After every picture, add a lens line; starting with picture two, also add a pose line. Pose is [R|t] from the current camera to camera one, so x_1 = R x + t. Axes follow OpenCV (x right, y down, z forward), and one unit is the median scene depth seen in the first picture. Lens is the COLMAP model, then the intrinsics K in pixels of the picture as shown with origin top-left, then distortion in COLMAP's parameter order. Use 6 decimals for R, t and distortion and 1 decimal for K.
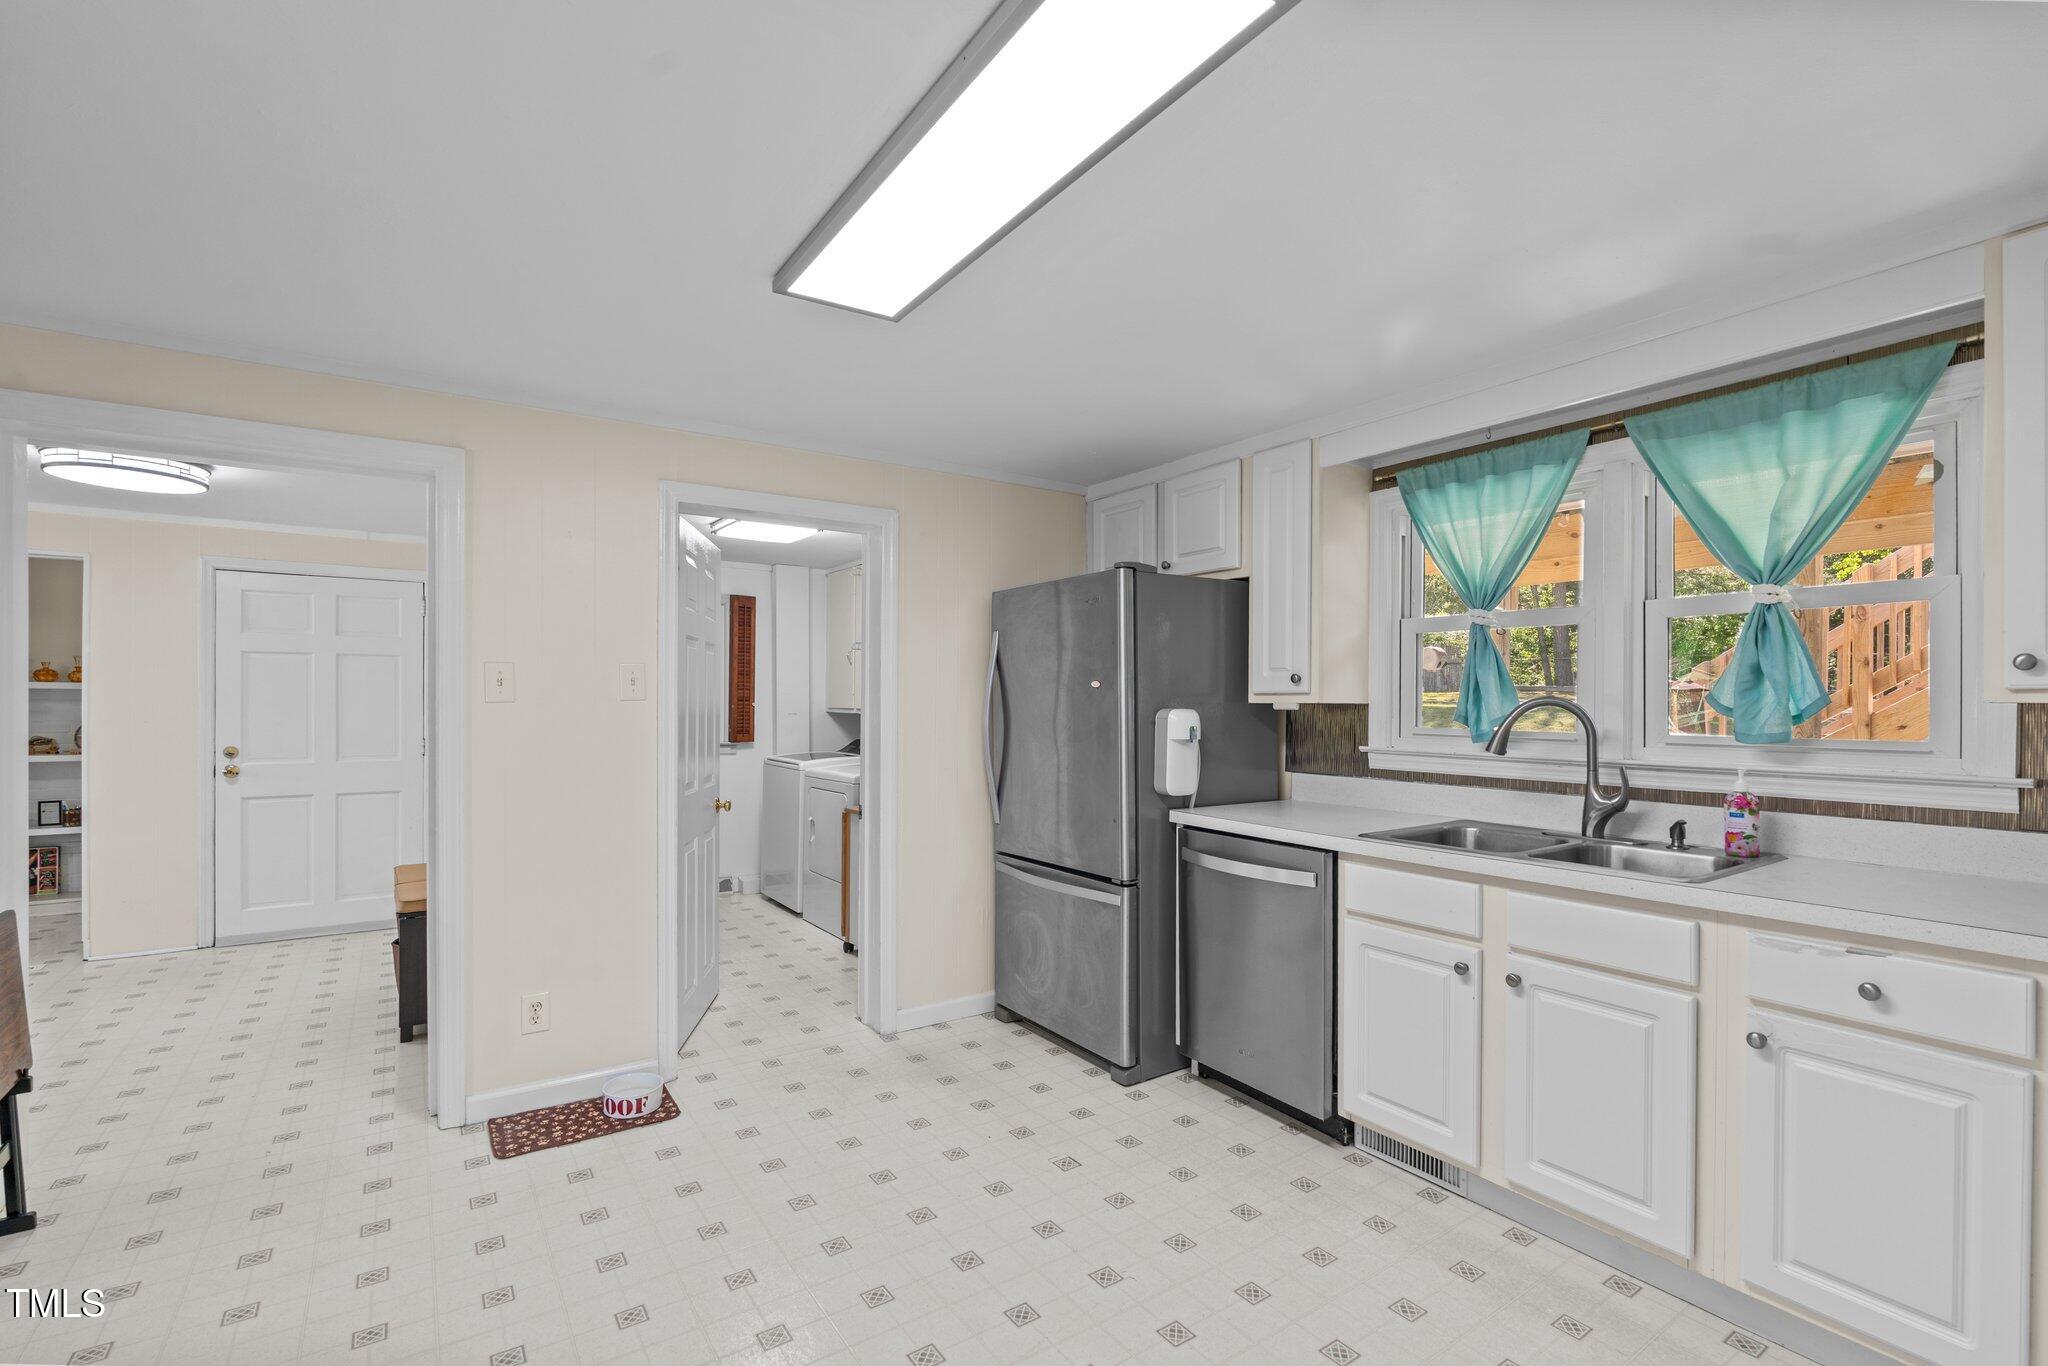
lens RADIAL K [[923.7, 0, 1023.5], [0, 923.7, 694.7], [0, 0, 1]] dist [-0.001212, -0.000198]
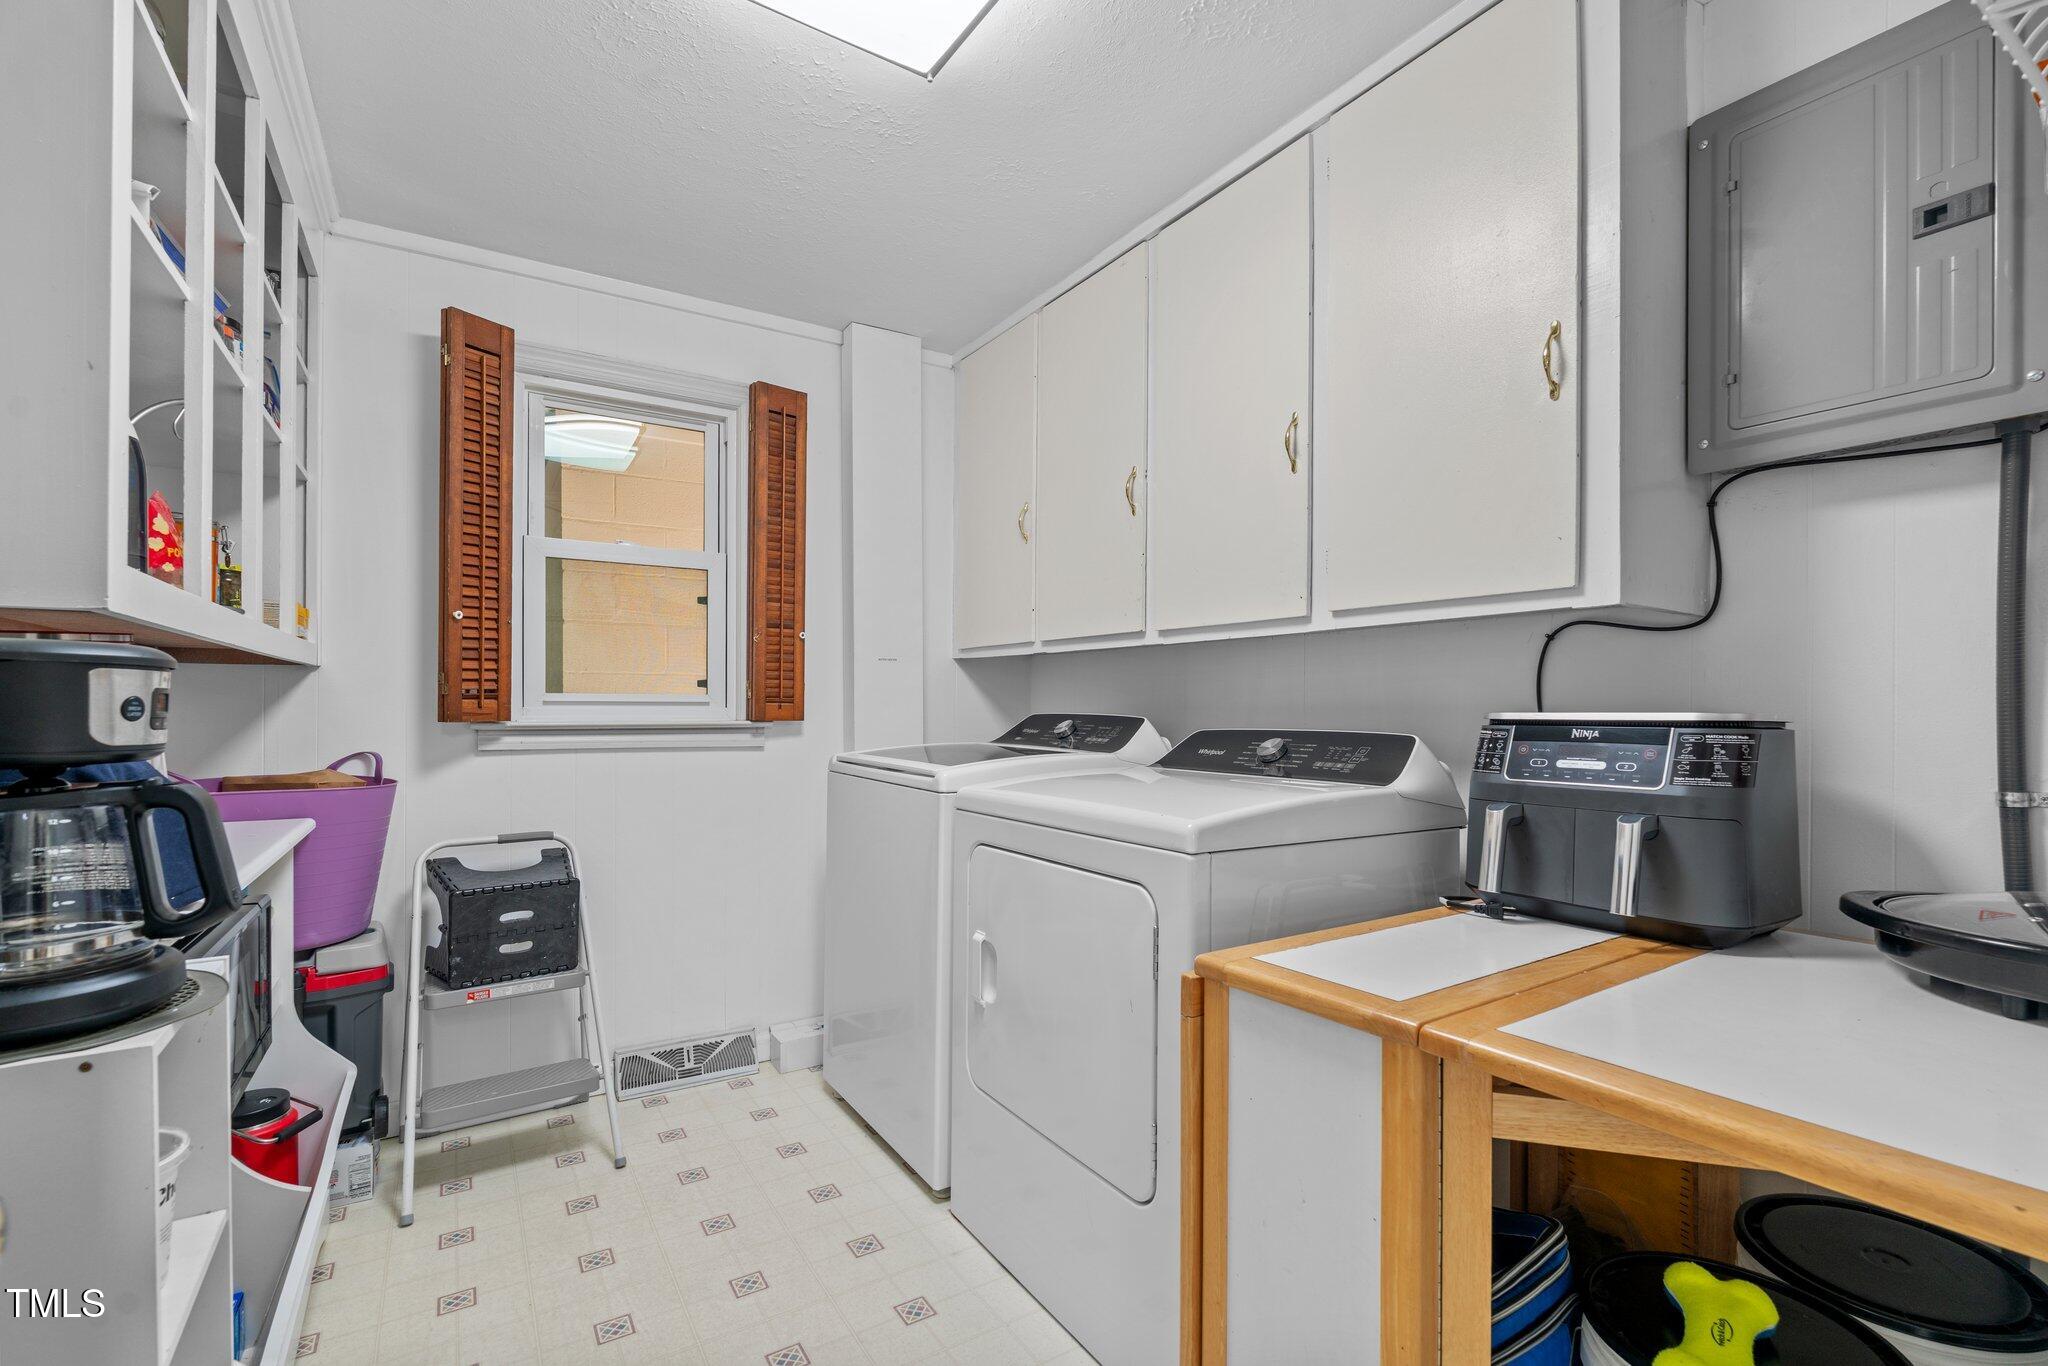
lens RADIAL K [[923.7, 0, 1023.5], [0, 923.7, 694.7], [0, 0, 1]] dist [-0.001212, -0.000198]
pose [[0.999891, -0.000563, -0.014768, -0.181393], [0.000626, 0.999991, 0.004270, 0.037009], [0.014766, -0.004279, 0.999882, 0.563245]]
